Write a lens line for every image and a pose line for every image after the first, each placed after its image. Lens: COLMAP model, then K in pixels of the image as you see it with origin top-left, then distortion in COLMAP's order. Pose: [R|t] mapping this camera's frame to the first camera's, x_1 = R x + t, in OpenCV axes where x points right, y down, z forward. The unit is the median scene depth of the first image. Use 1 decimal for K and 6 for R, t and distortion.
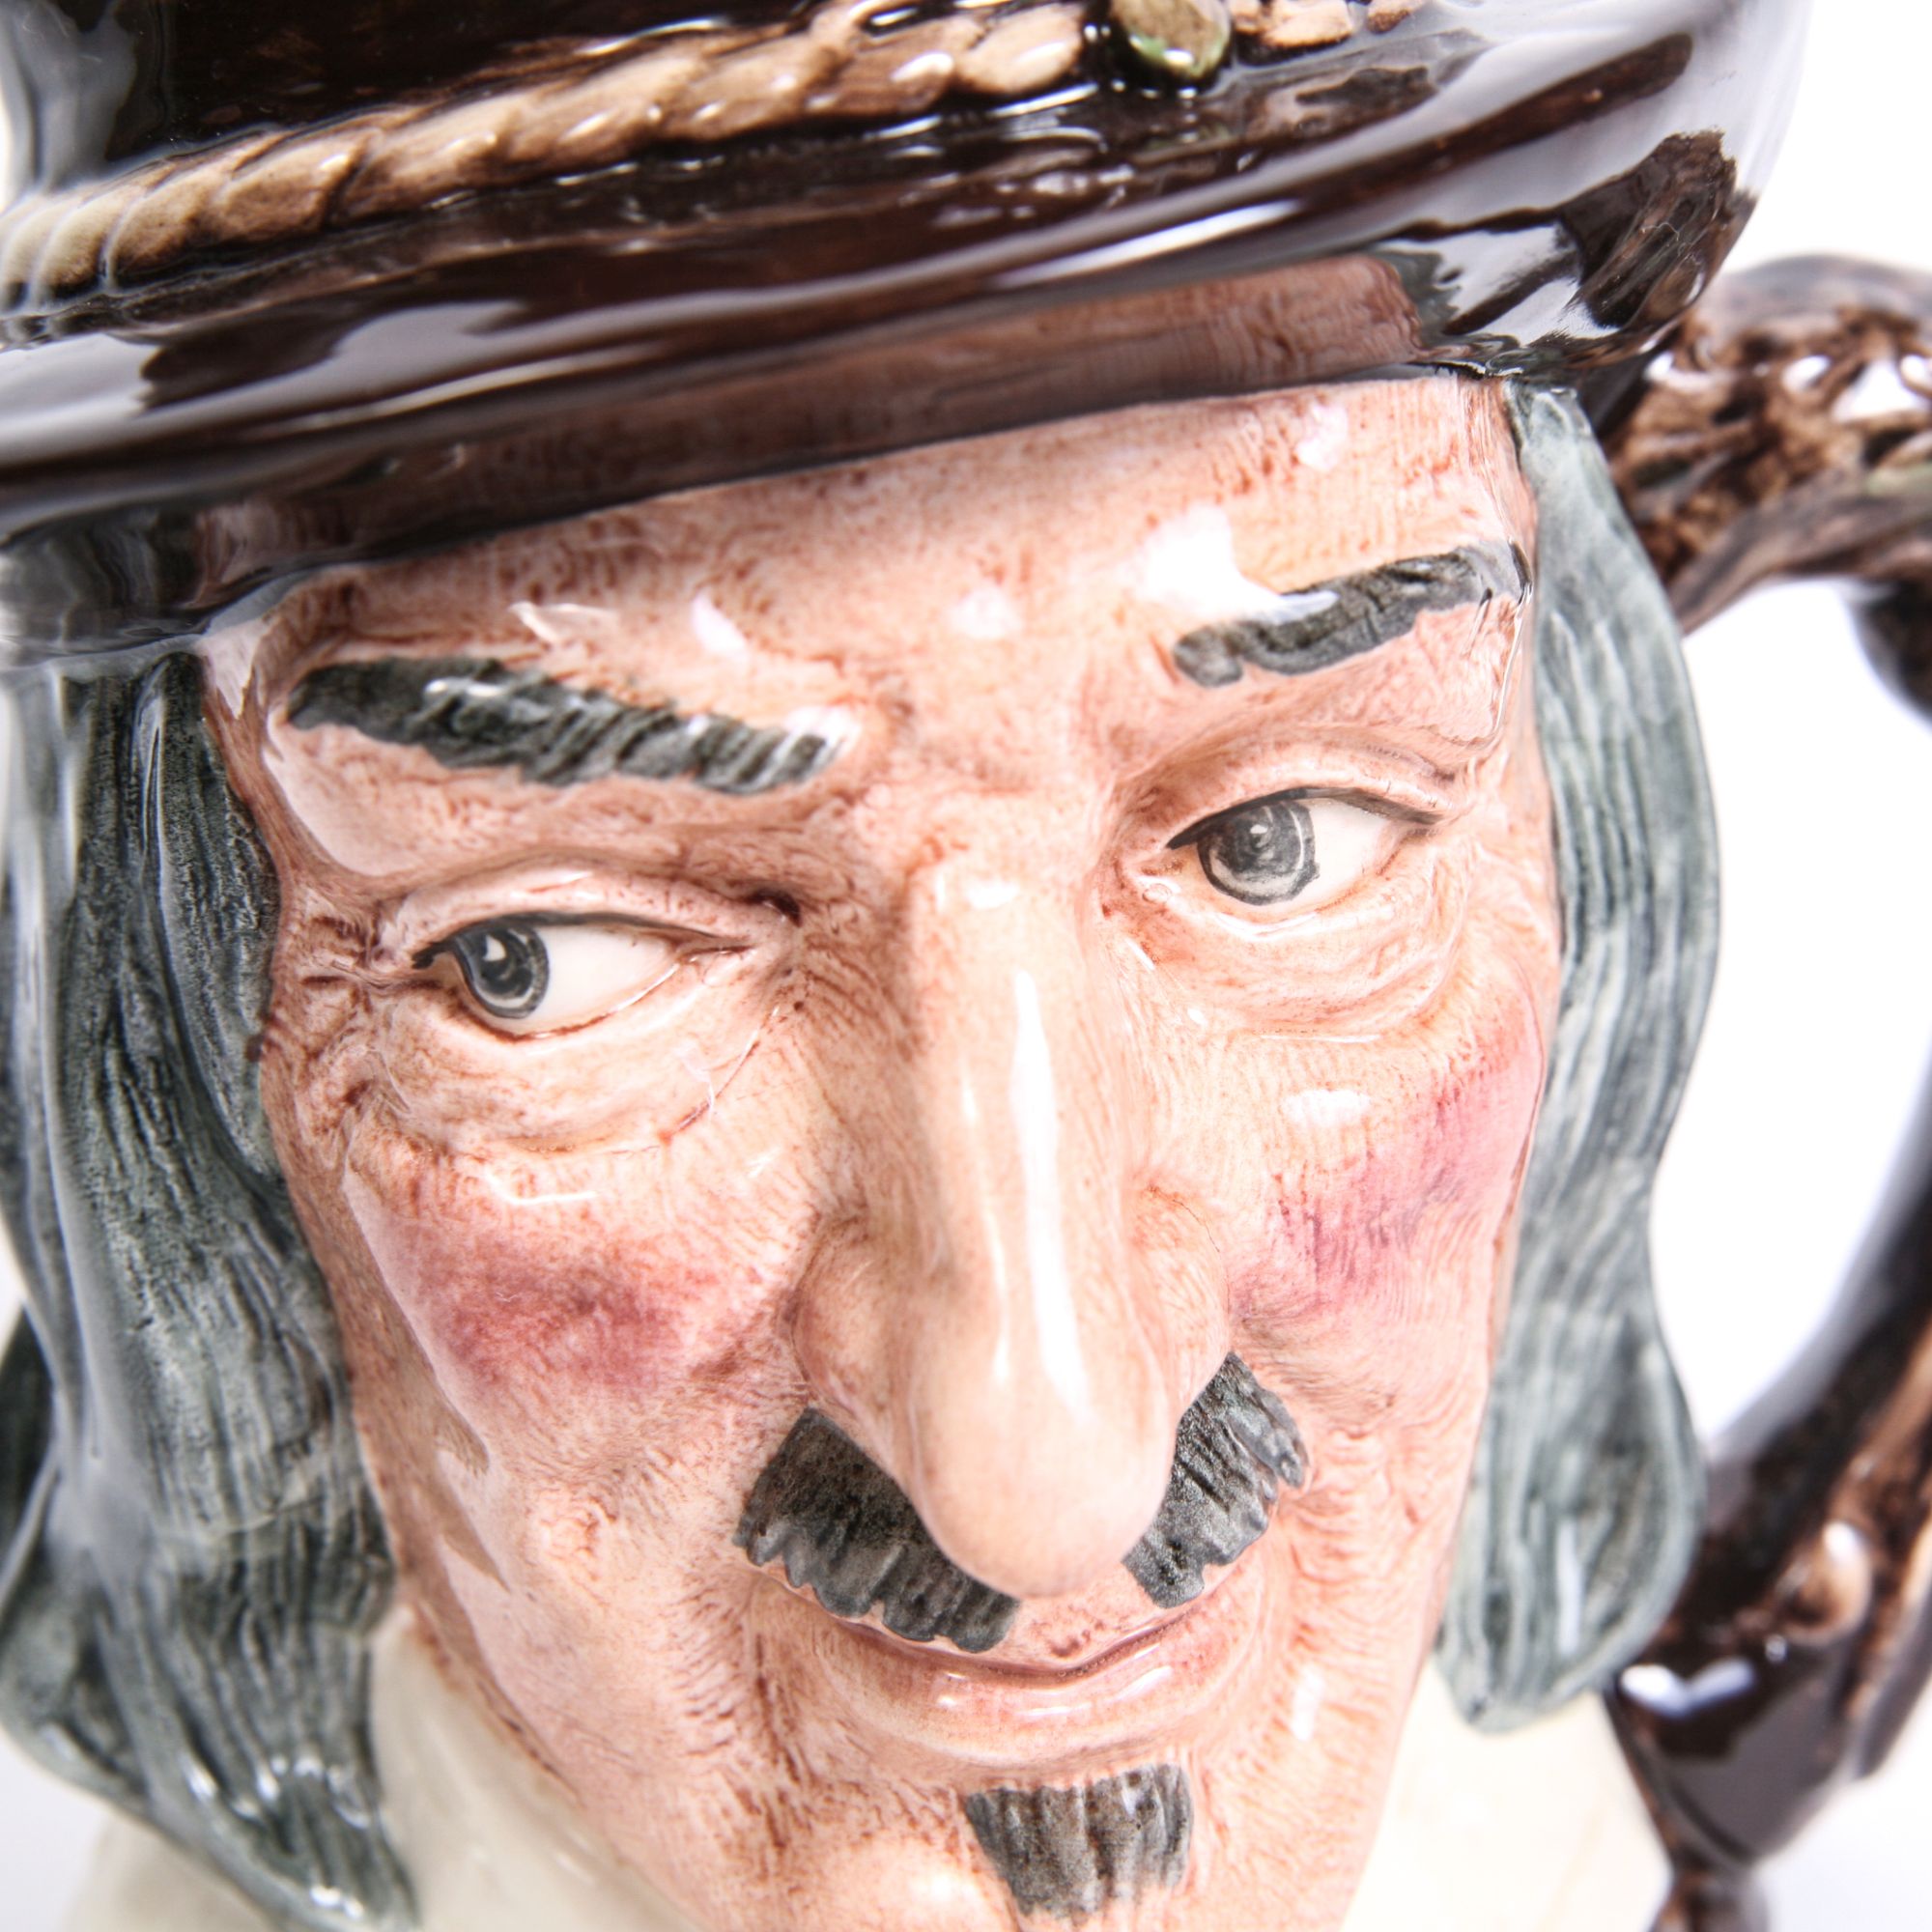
lens RADIAL K [[4209.2, 0, 966.0], [0, 4209.2, 966.0], [0, 0, 1]] dist [-0.020557, -0.325152]
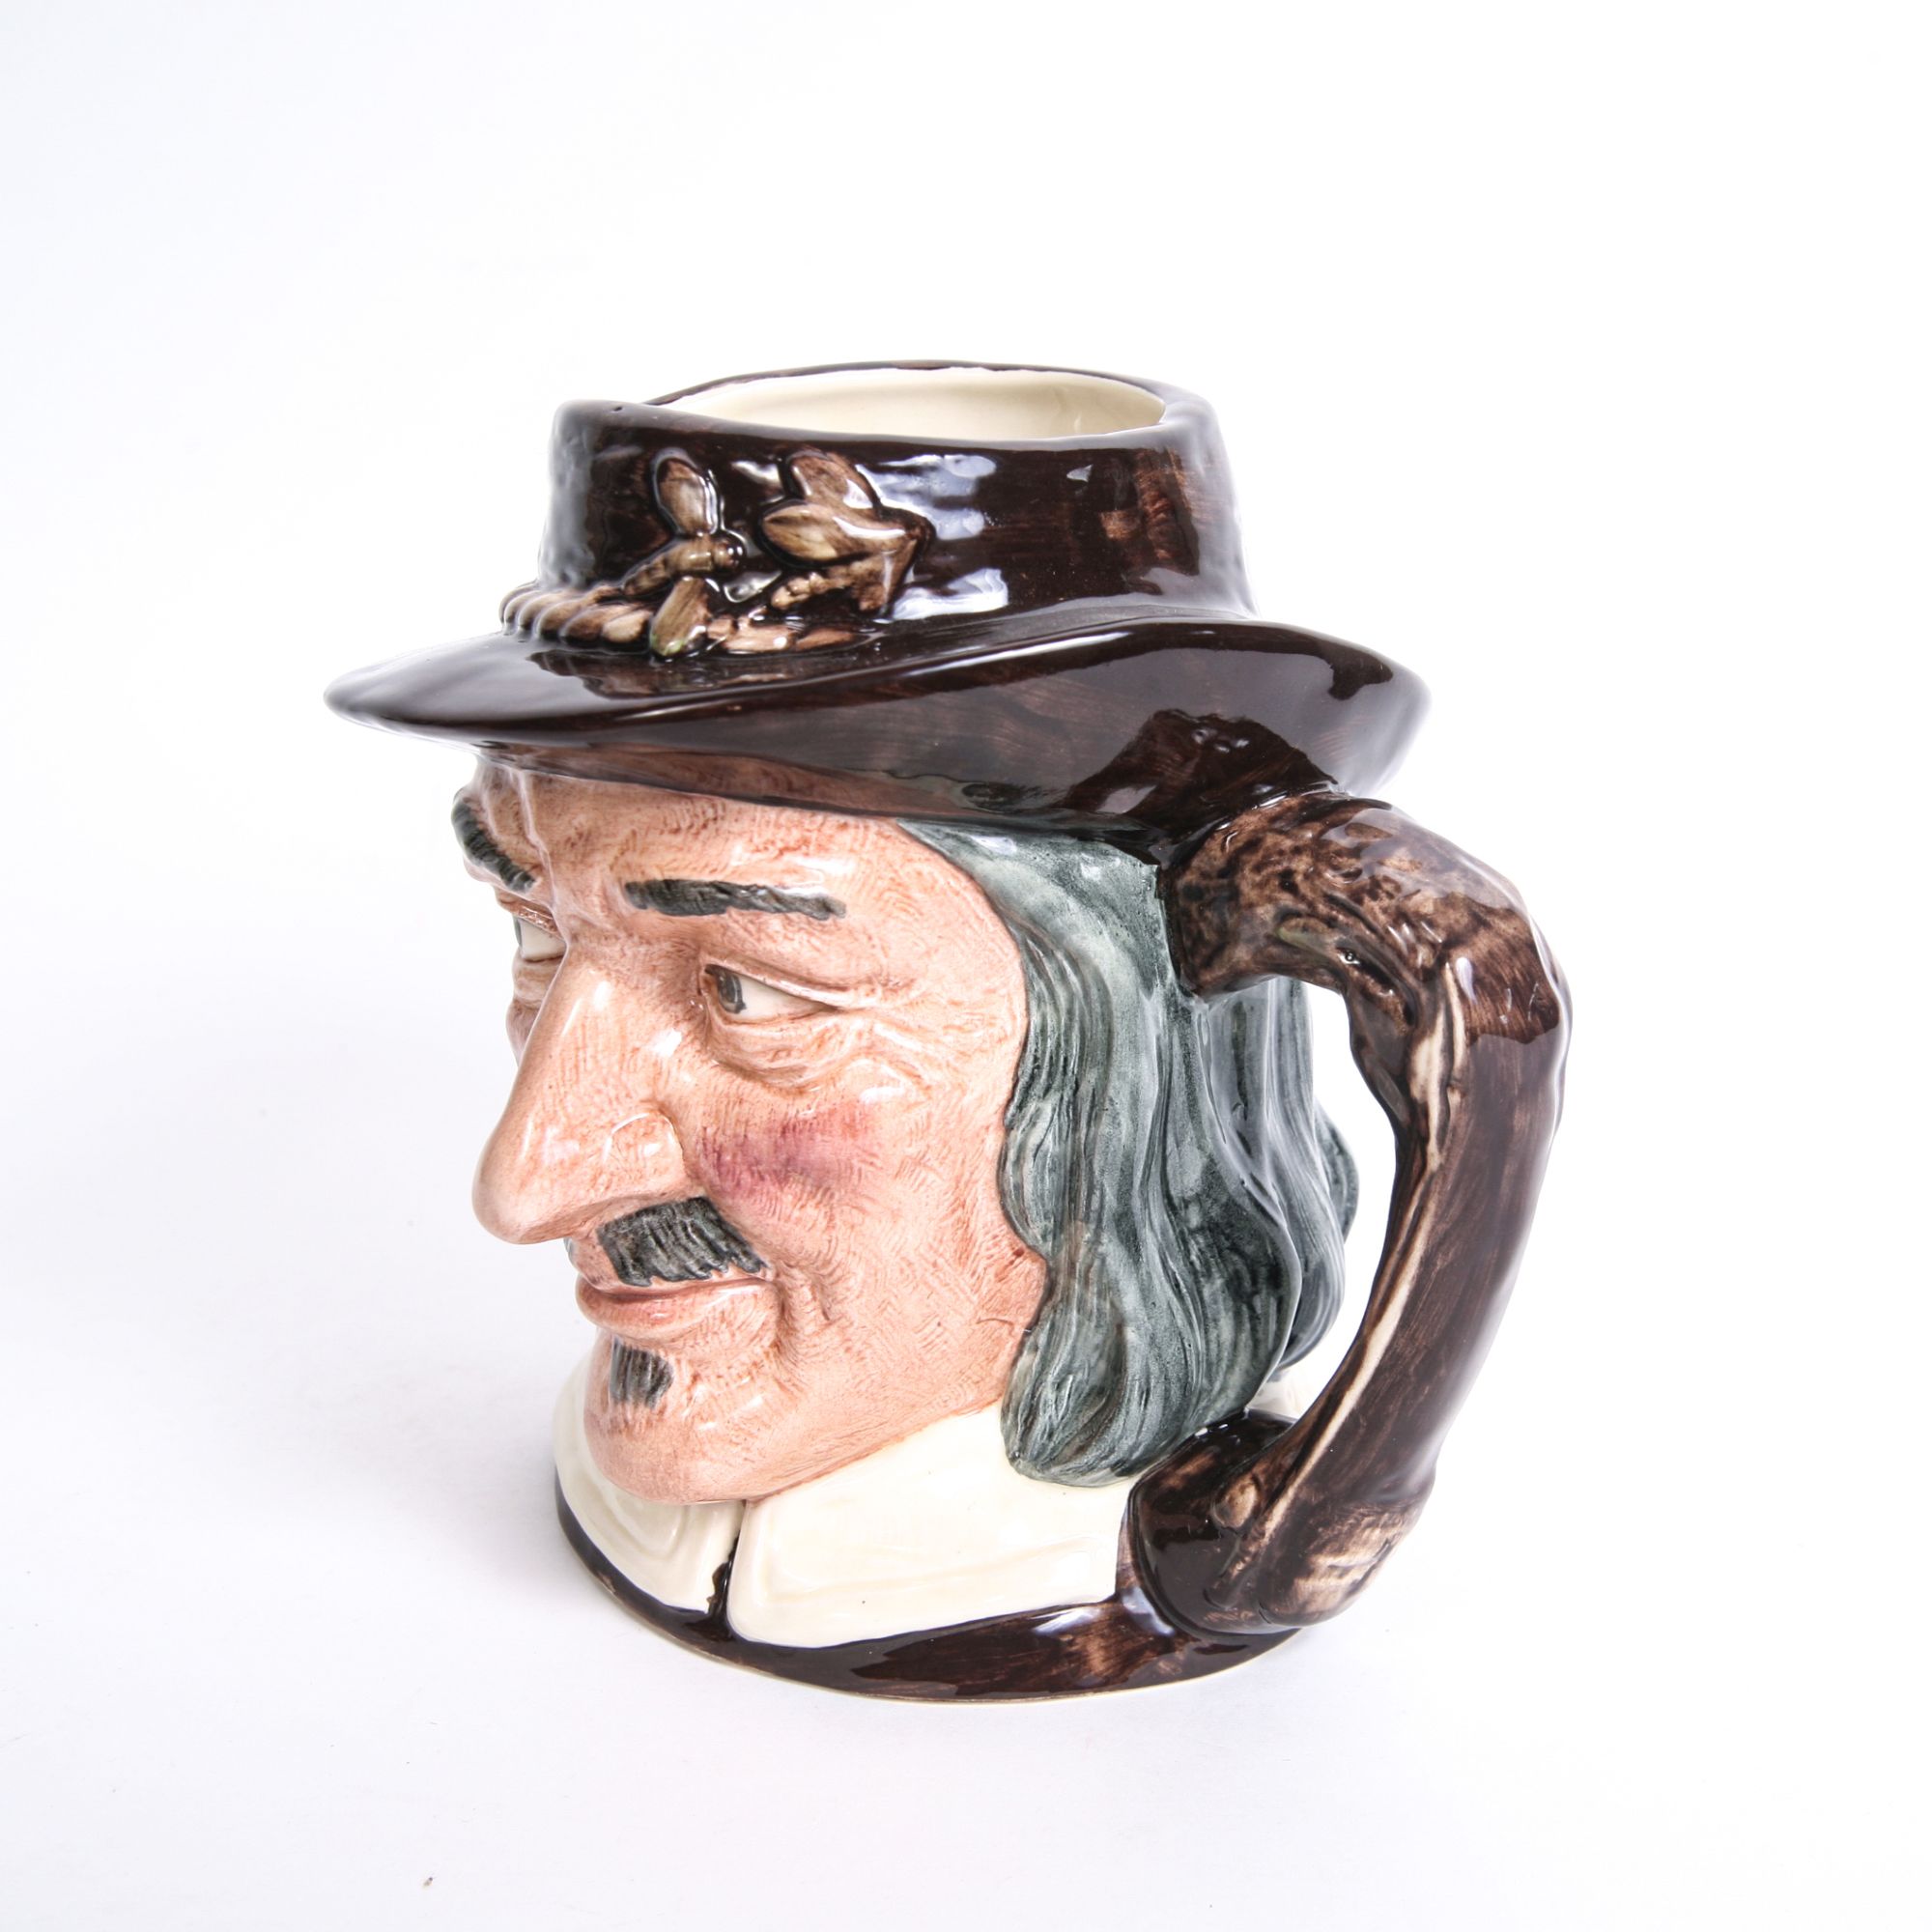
lens RADIAL K [[3052.6, 0, 966.0], [0, 3052.6, 966.0], [0, 0, 1]] dist [0.002198, 0.024360]
pose [[0.605114, 0.319223, -0.729338, 1.168973], [-0.262163, 0.944897, 0.196061, -0.343952], [0.751736, 0.072566, 0.655459, 0.021123]]
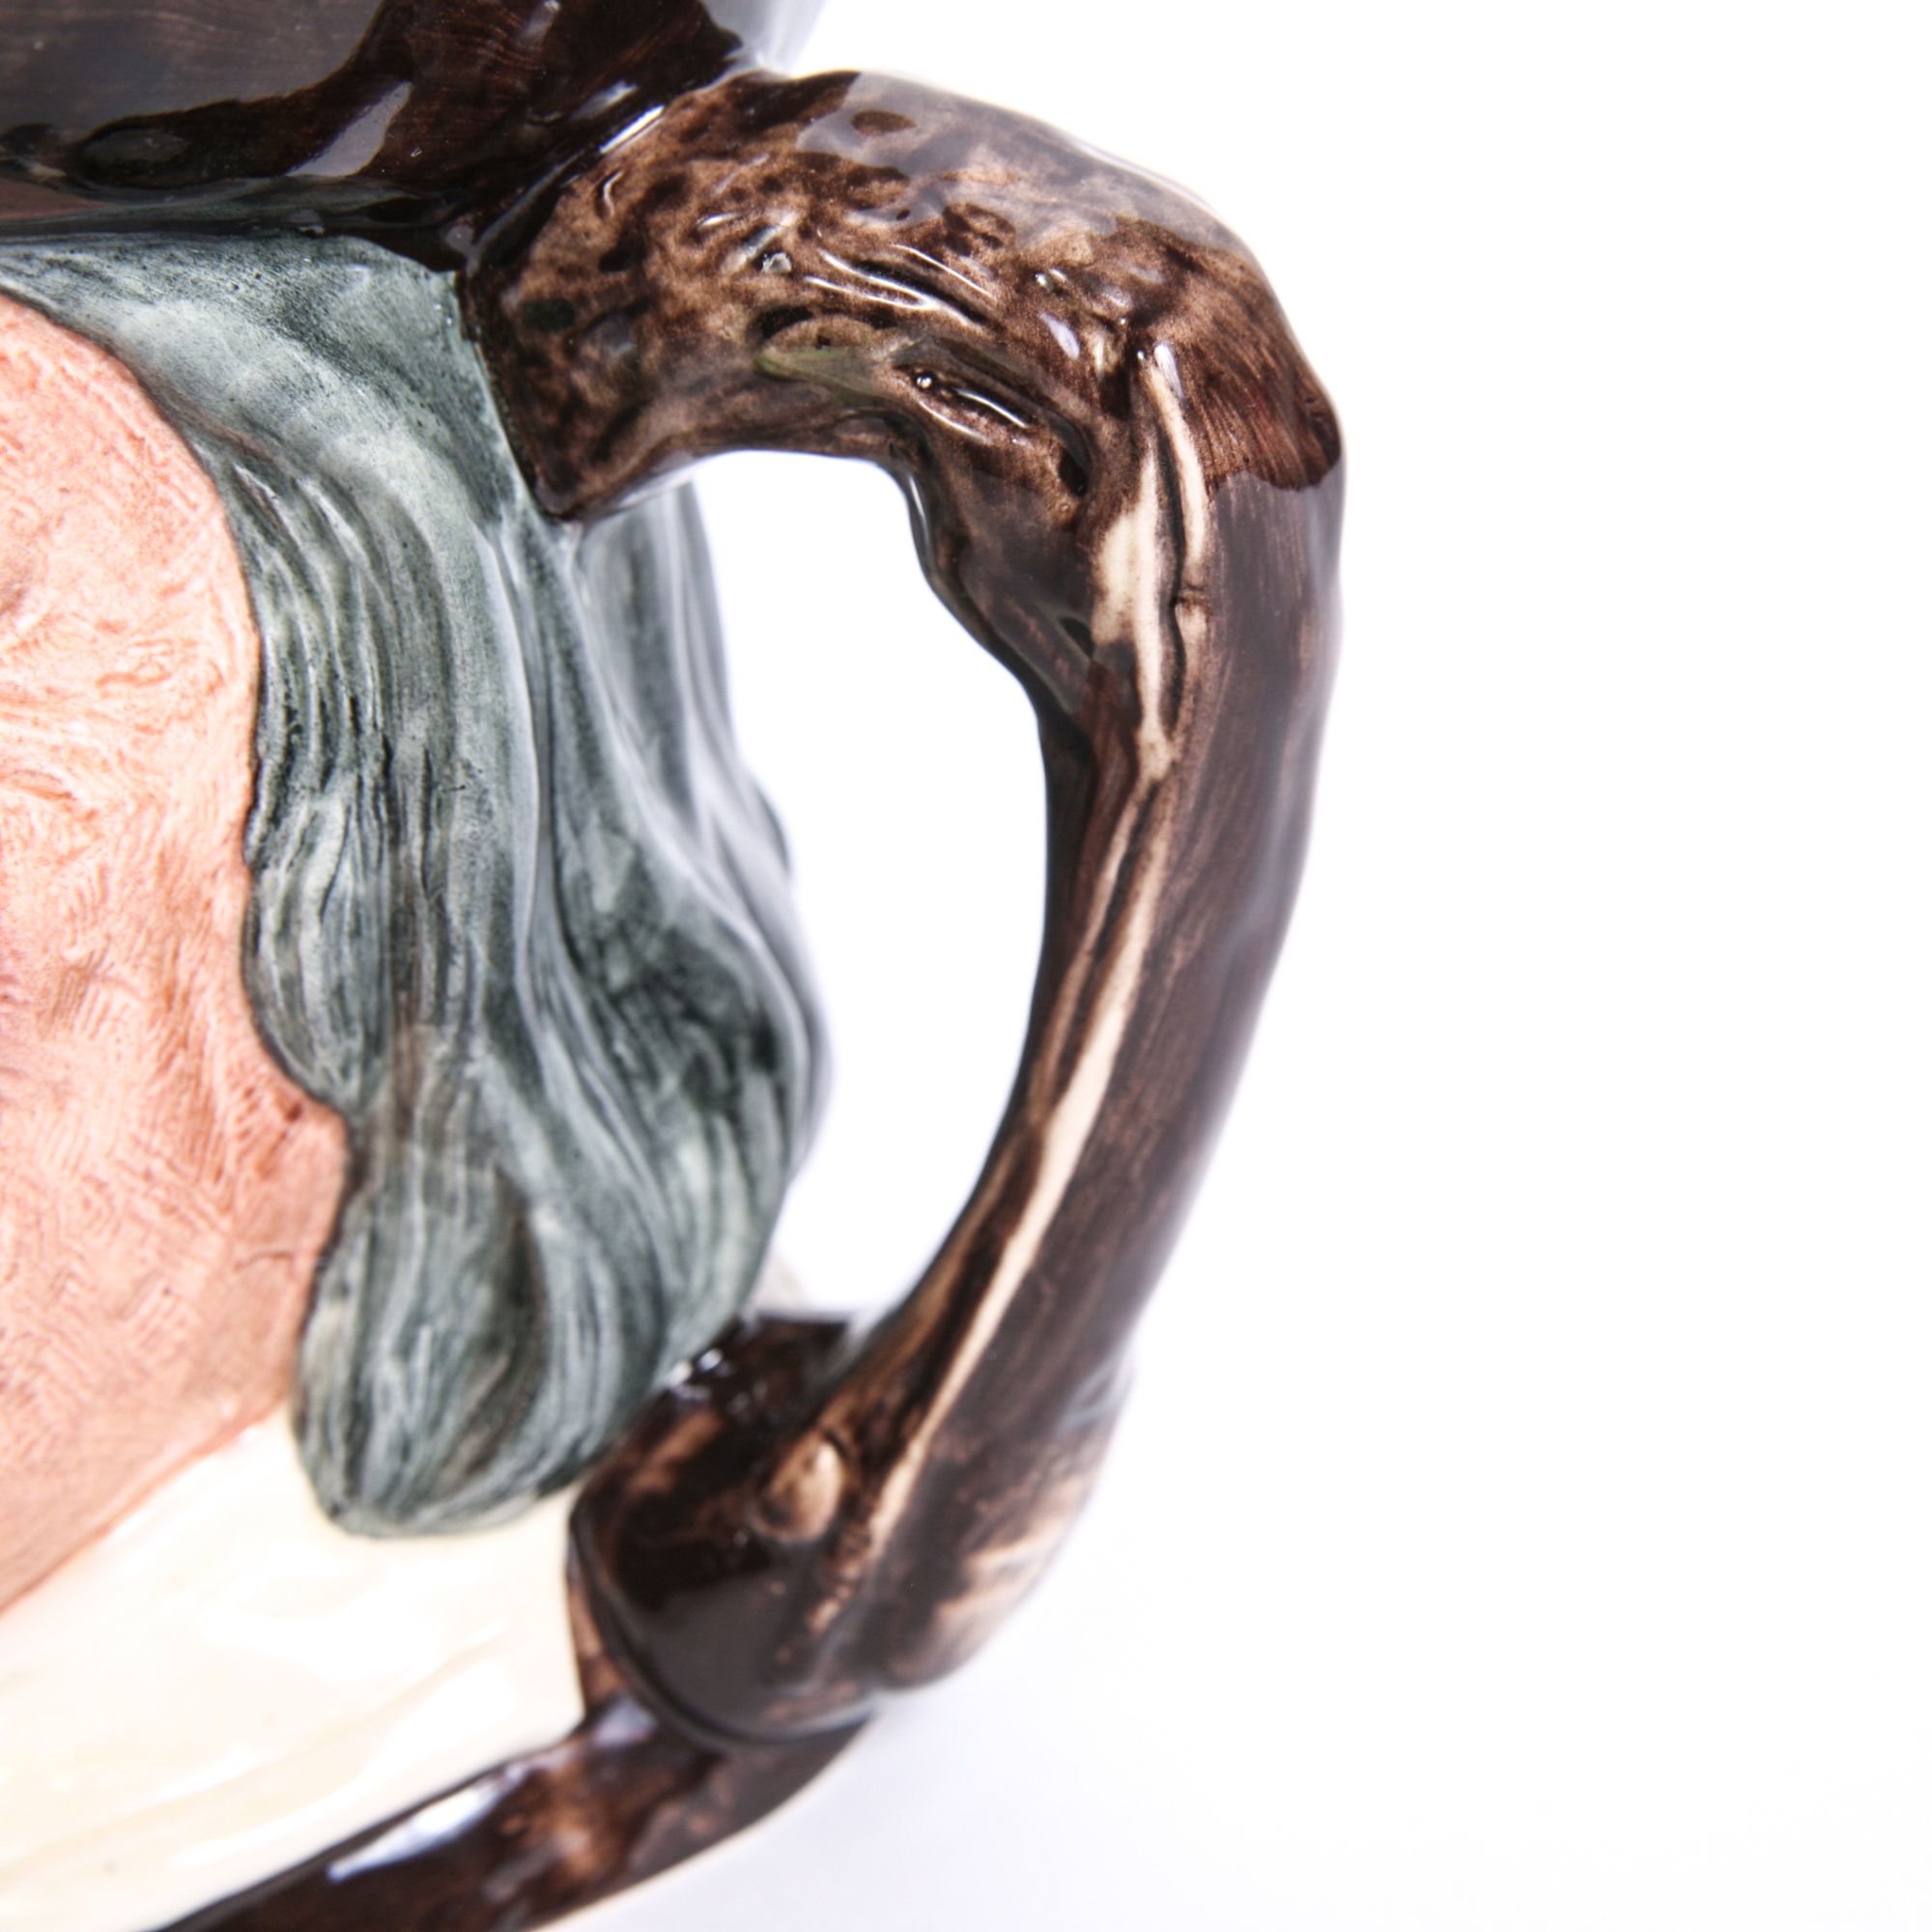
lens RADIAL K [[4209.2, 0, 966.0], [0, 4209.2, 966.0], [0, 0, 1]] dist [-0.020557, -0.325152]
pose [[0.864432, 0.231732, -0.446158, 0.717935], [-0.145655, 0.964812, 0.218910, -0.202744], [0.481187, -0.124248, 0.867768, 0.237197]]
